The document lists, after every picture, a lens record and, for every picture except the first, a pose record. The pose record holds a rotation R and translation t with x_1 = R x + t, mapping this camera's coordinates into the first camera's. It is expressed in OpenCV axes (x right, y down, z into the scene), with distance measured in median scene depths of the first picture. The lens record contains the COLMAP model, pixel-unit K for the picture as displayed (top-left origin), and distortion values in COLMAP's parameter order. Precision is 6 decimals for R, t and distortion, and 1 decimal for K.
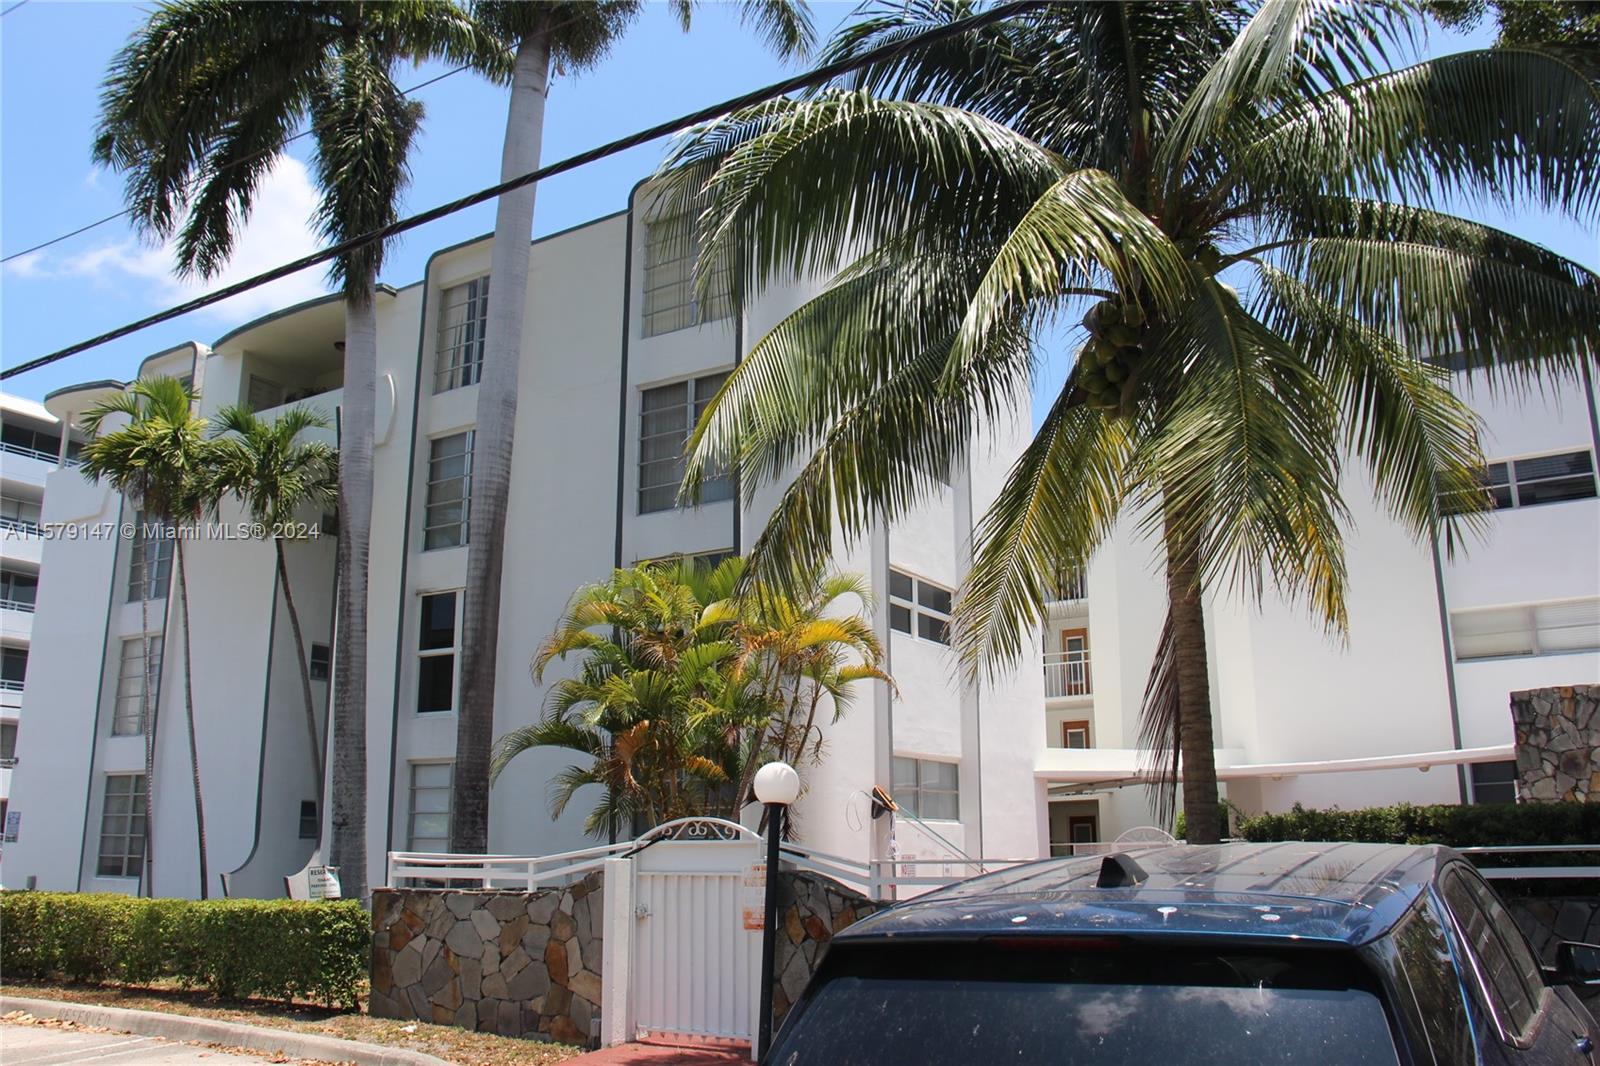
lens RADIAL K [[1352.5, 0, 800.0], [0, 1352.5, 533.0], [0, 0, 1]] dist [-0.203730, 0.208380]
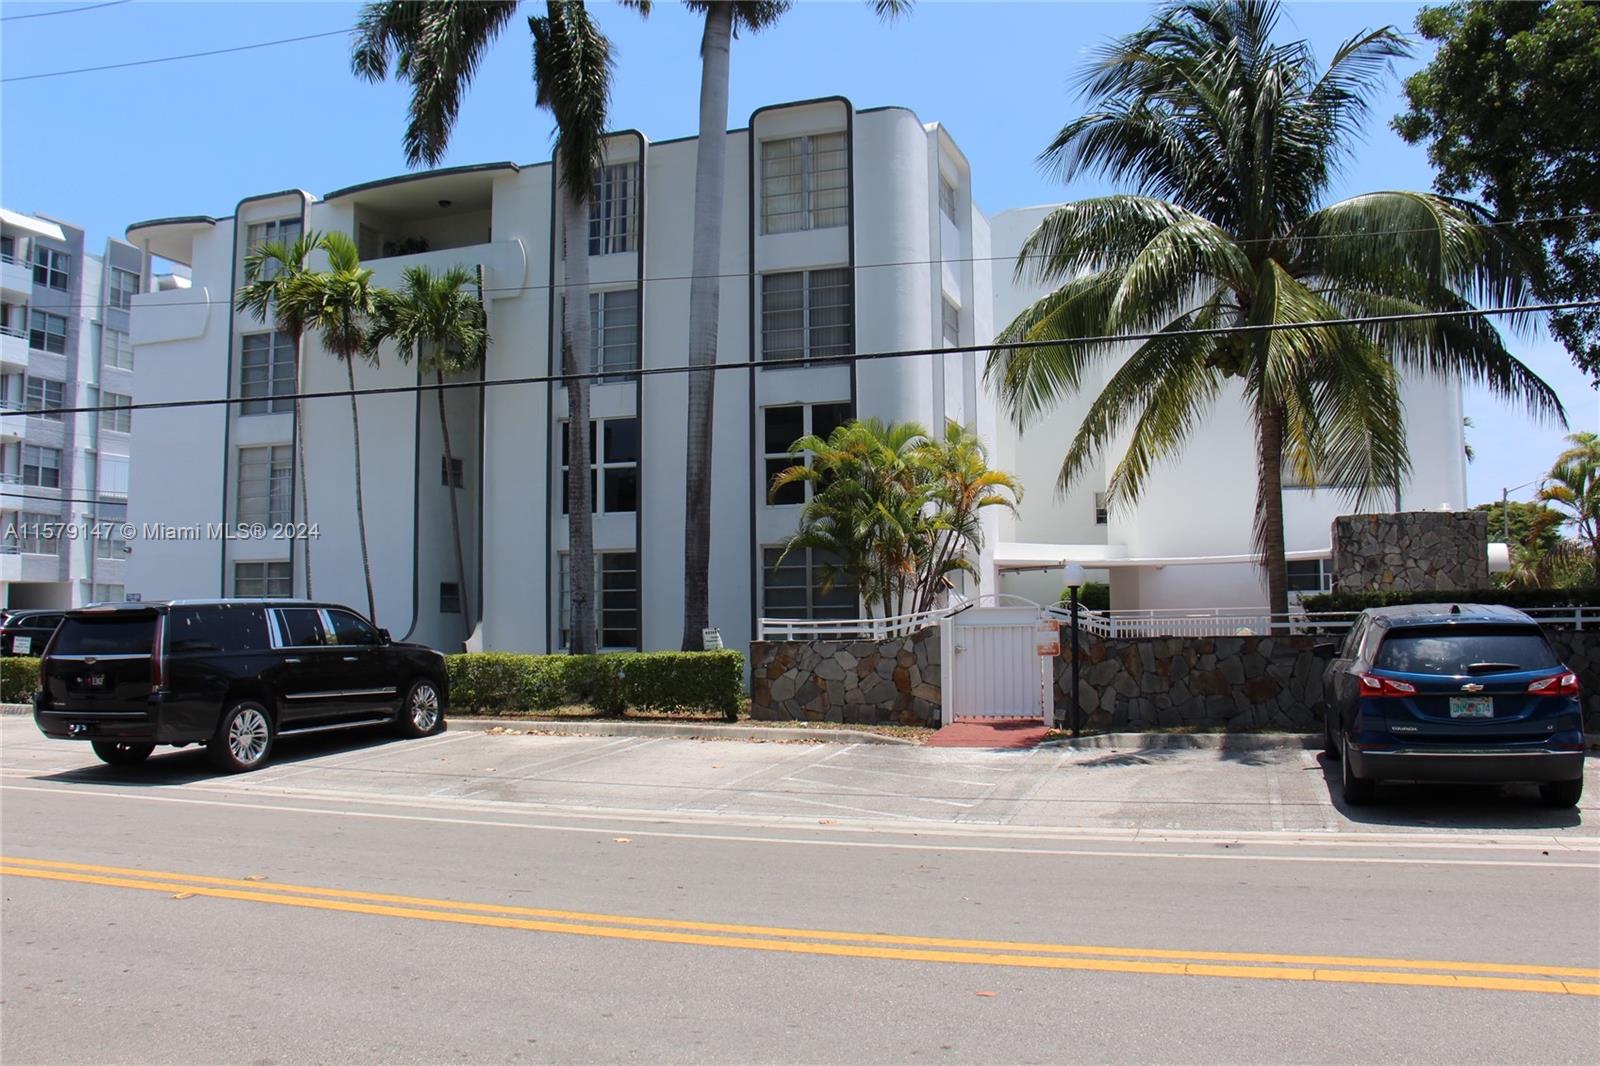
lens RADIAL K [[1352.5, 0, 800.0], [0, 1352.5, 533.0], [0, 0, 1]] dist [-0.203730, 0.208380]
pose [[0.977632, 0.010303, 0.210072, -0.396520], [-0.045092, 0.985842, 0.161497, -0.079083], [-0.205434, -0.167357, 0.964255, -0.359001]]
